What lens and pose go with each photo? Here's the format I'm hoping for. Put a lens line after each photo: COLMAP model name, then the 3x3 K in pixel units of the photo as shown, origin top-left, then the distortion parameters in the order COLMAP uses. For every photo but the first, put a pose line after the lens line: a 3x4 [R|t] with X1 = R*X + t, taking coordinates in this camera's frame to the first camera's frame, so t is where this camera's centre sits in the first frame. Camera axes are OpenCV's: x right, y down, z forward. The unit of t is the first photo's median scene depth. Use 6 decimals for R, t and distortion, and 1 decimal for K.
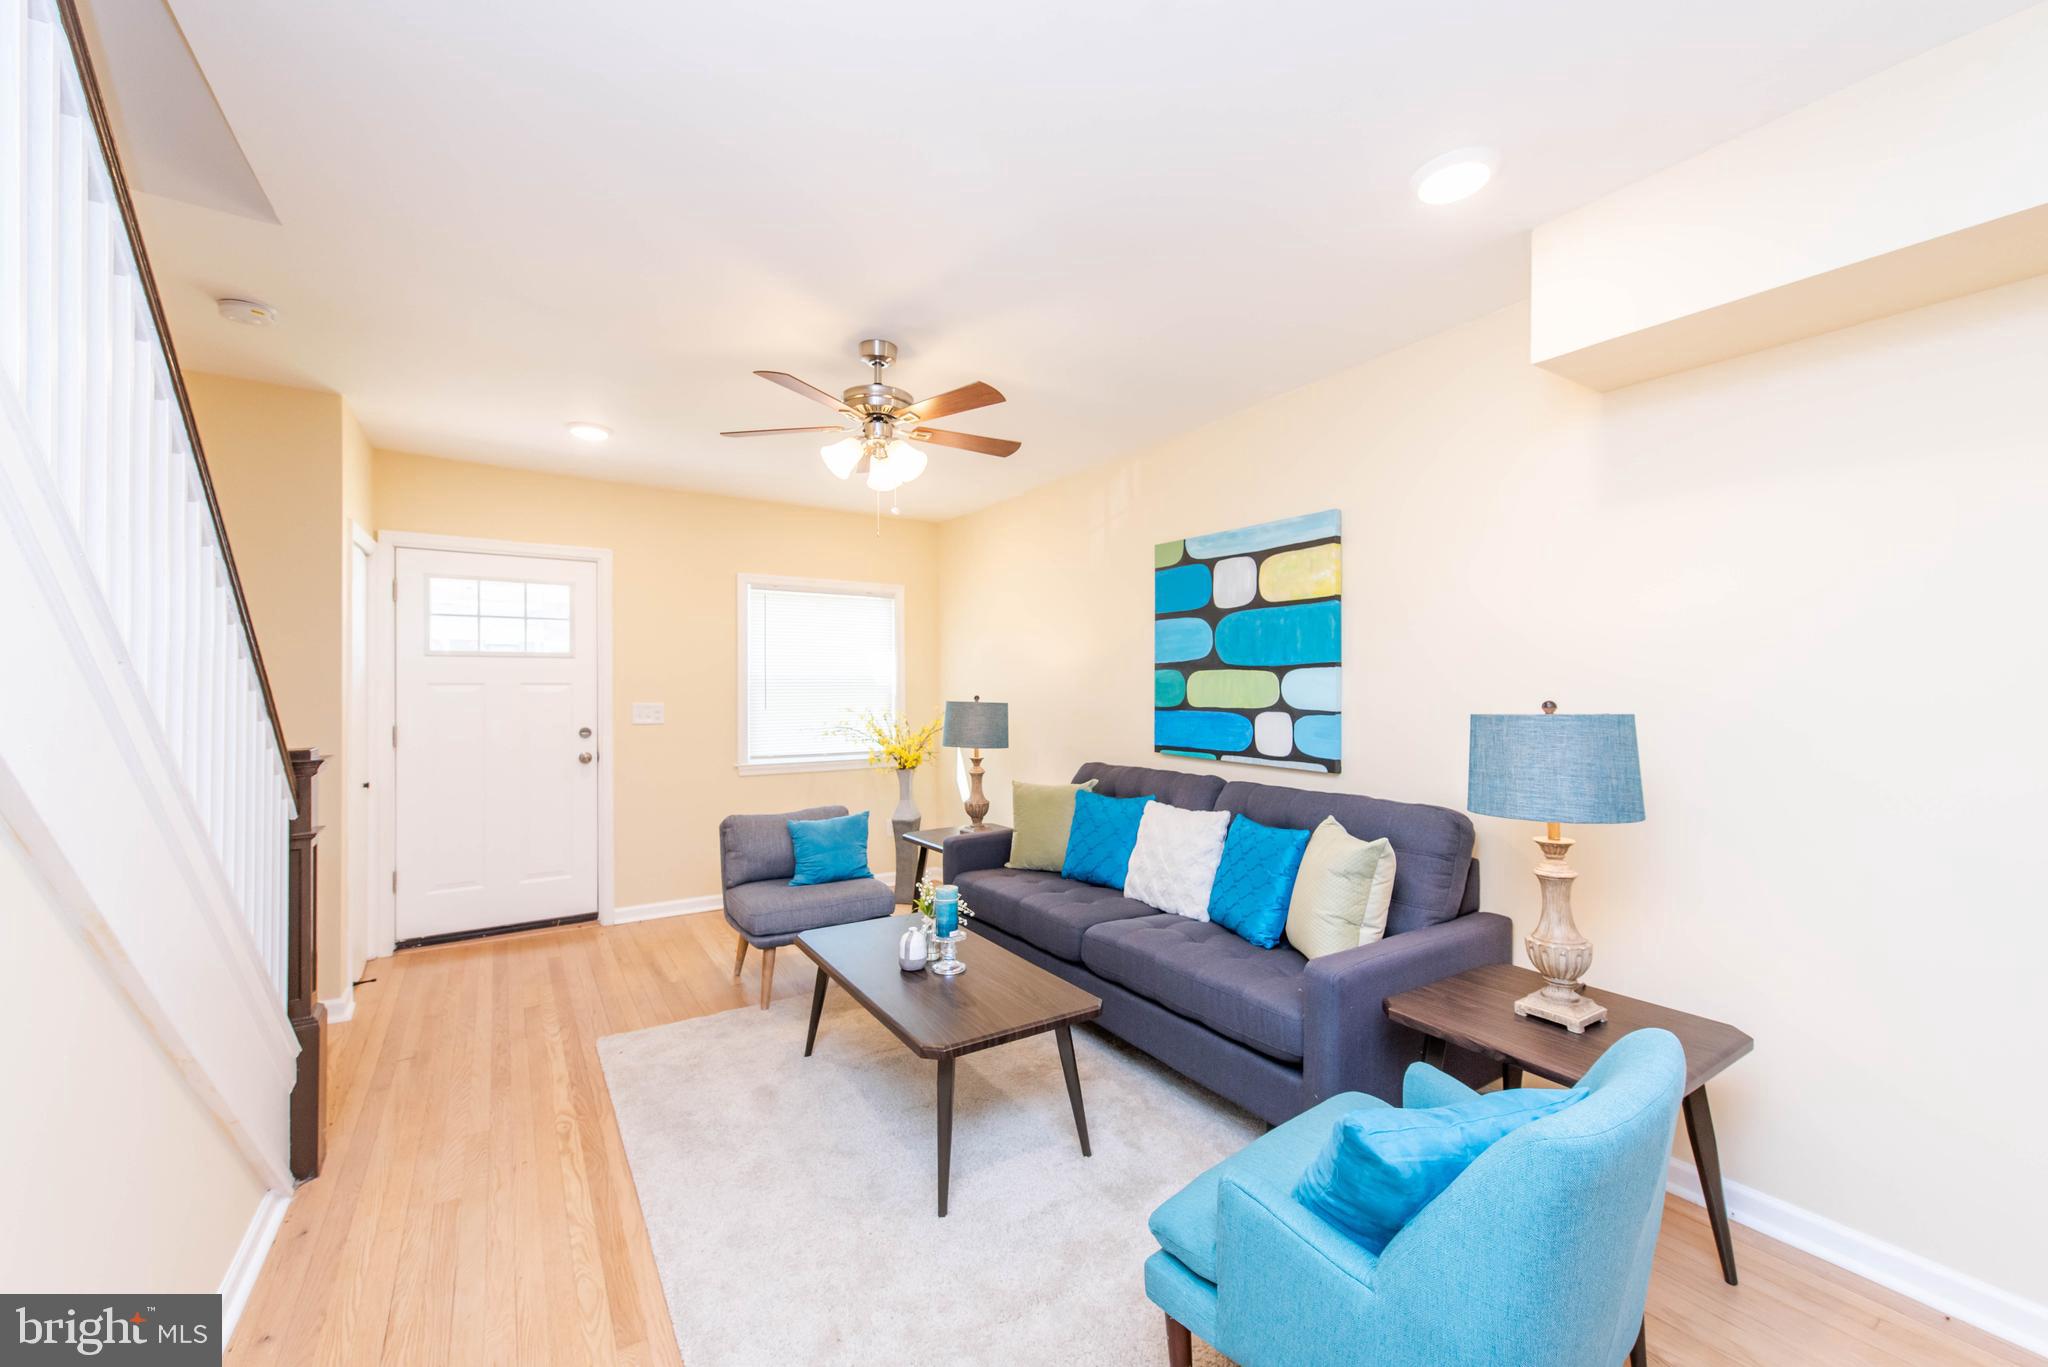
lens RADIAL K [[800.1, 0, 1031.9], [0, 800.1, 683.1], [0, 0, 1]] dist [0.012948, -0.003491]
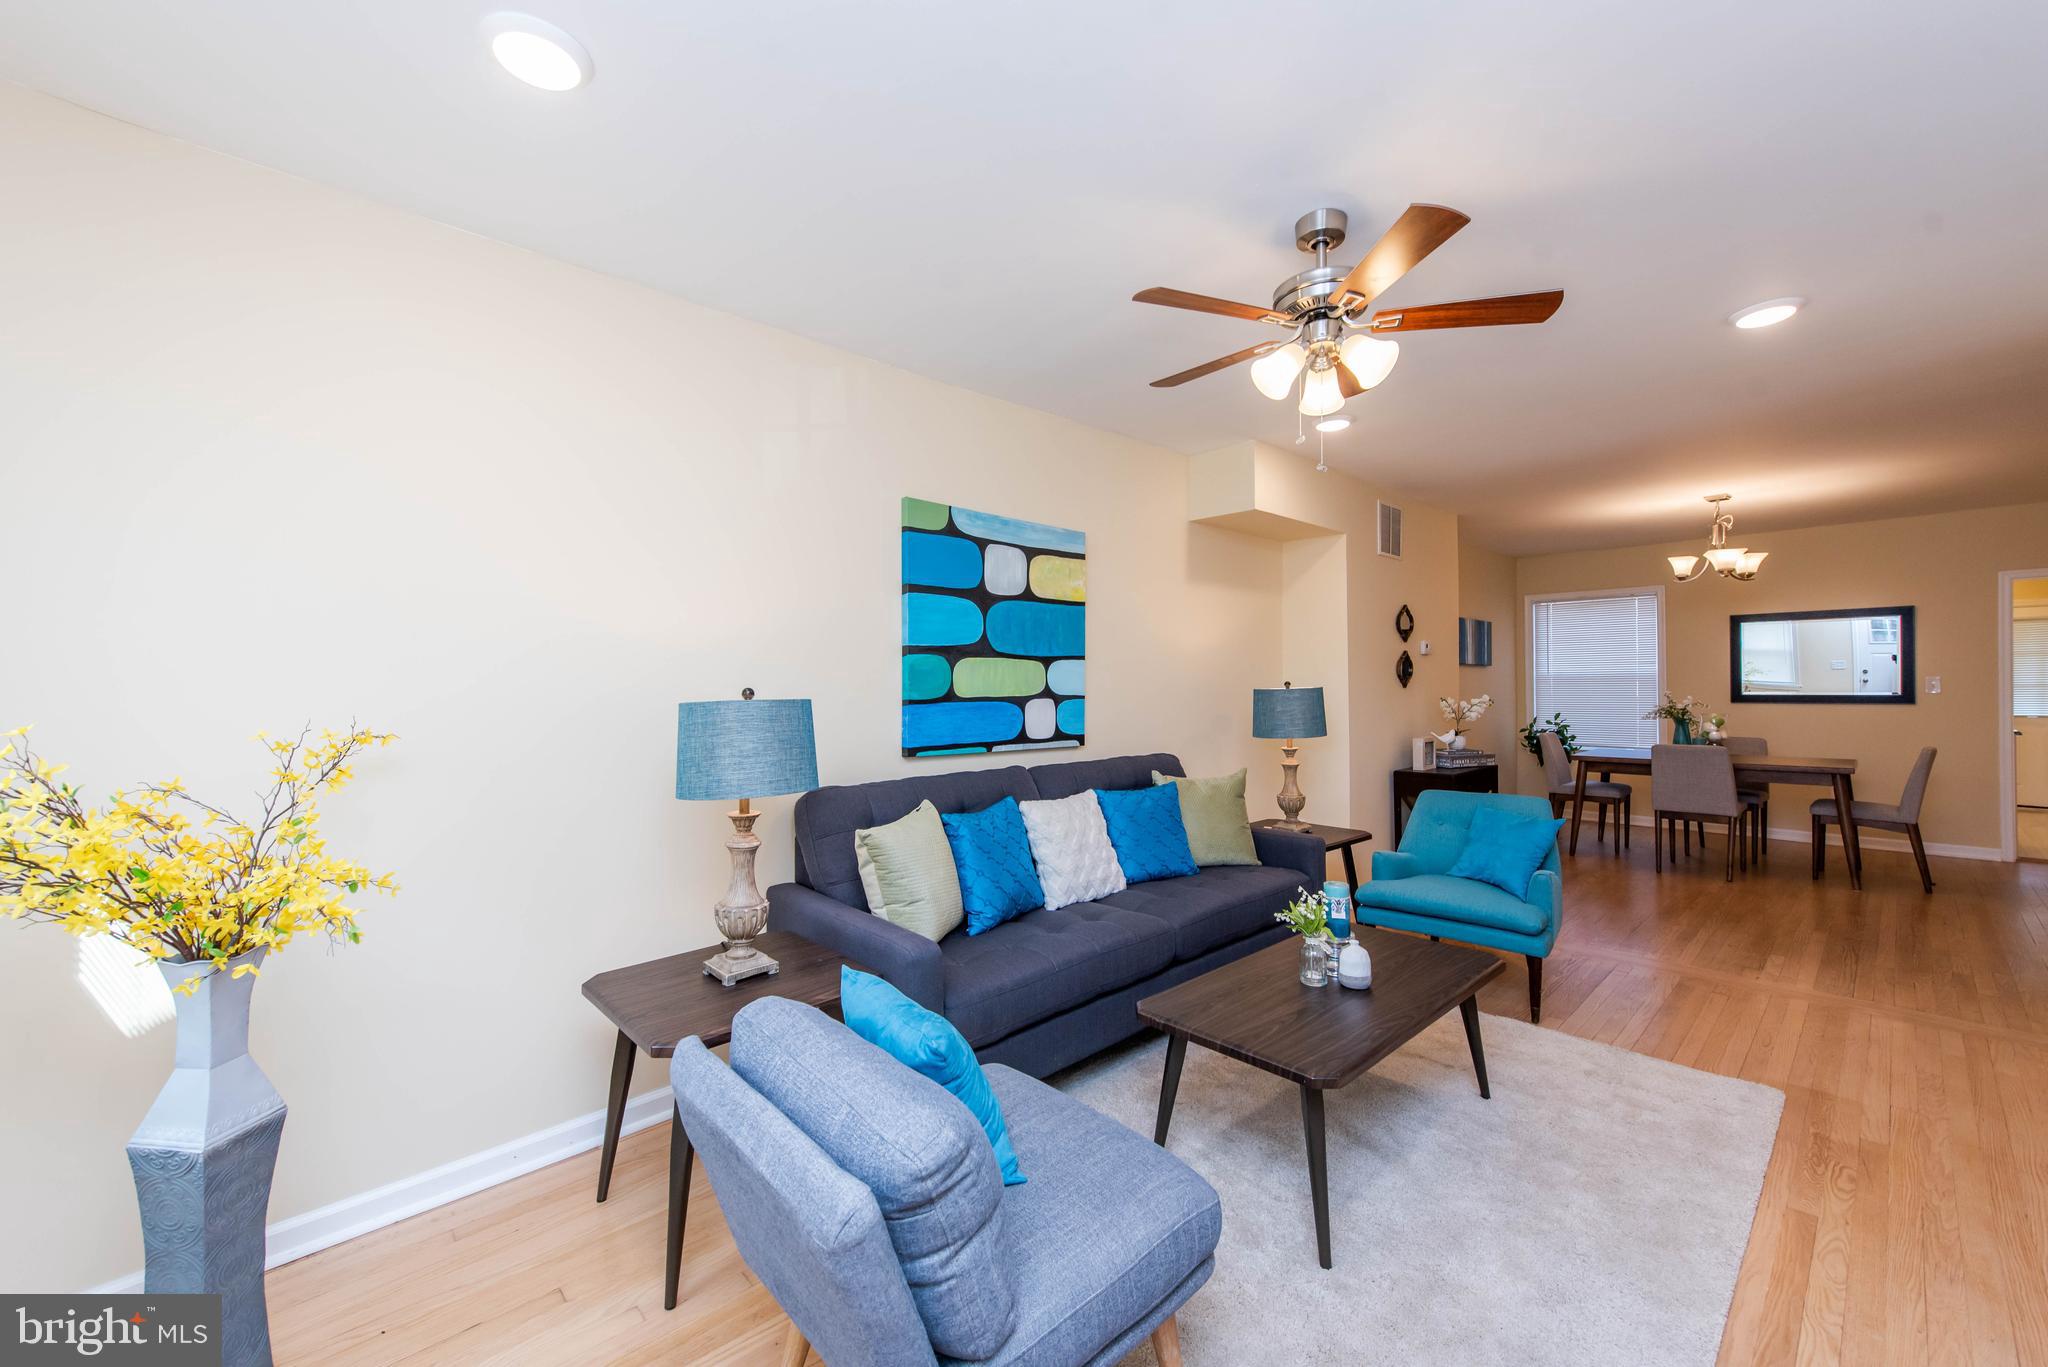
lens RADIAL K [[800.1, 0, 1025.7], [0, 800.1, 683.9], [0, 0, 1]] dist [0.012948, -0.003491]
pose [[-0.159111, 0.005263, 0.987247, -0.747850], [0.003828, 0.999982, -0.004714, 0.020485], [-0.987253, 0.003029, -0.159128, 1.159775]]
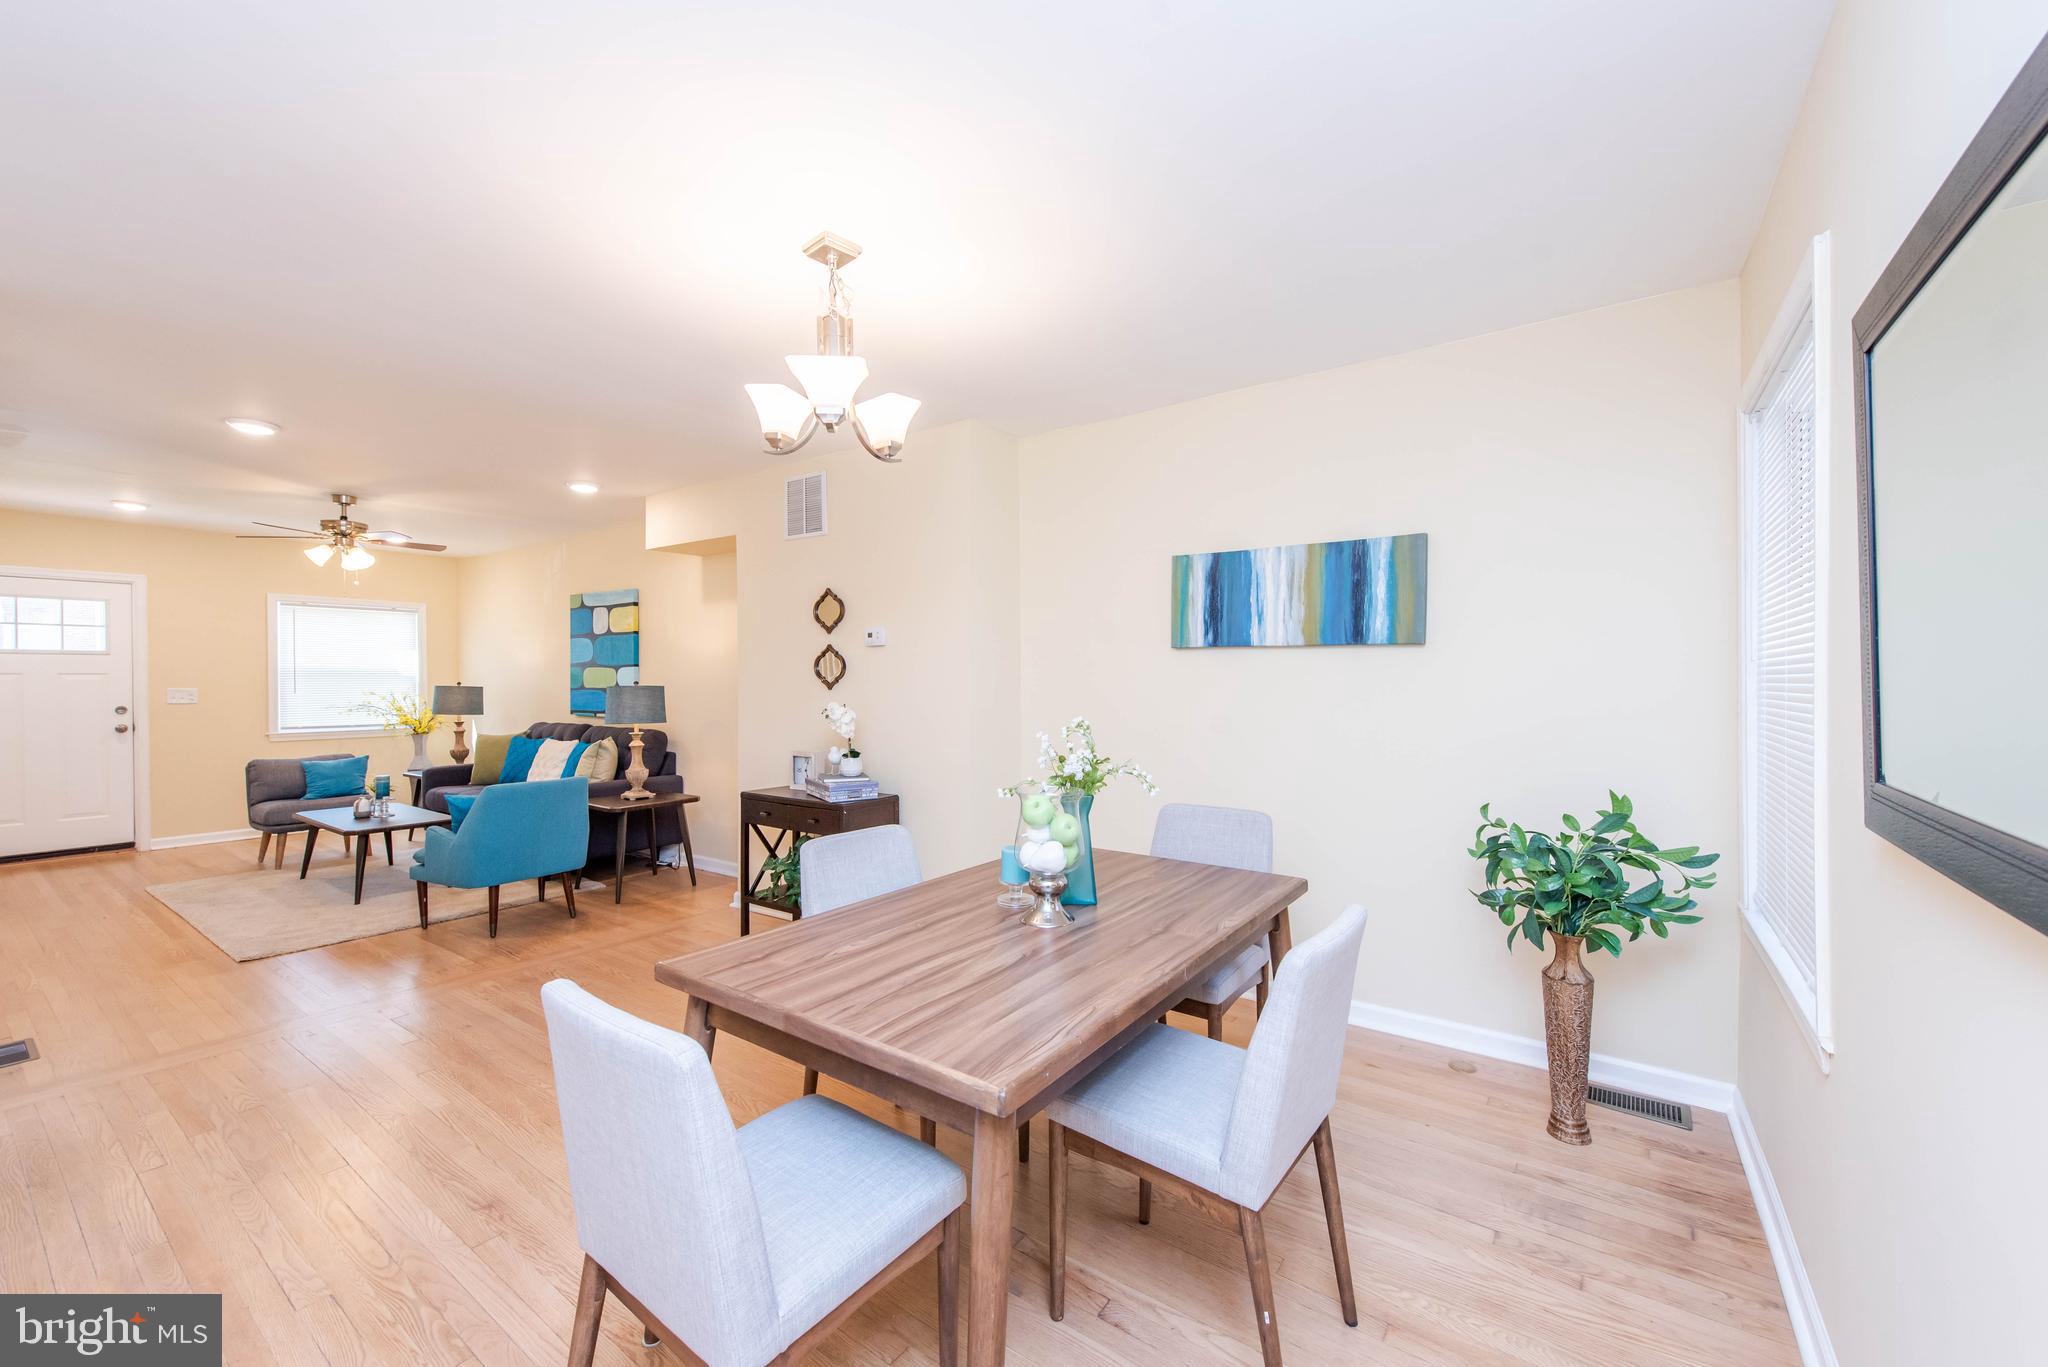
lens RADIAL K [[800.1, 0, 1034.4], [0, 800.1, 683.0], [0, 0, 1]] dist [0.012948, -0.003491]
pose [[0.932019, -0.001286, 0.362407, 0.528426], [-0.002183, 0.999956, 0.009161, 0.000098], [-0.362402, -0.009330, 0.931975, -1.137347]]
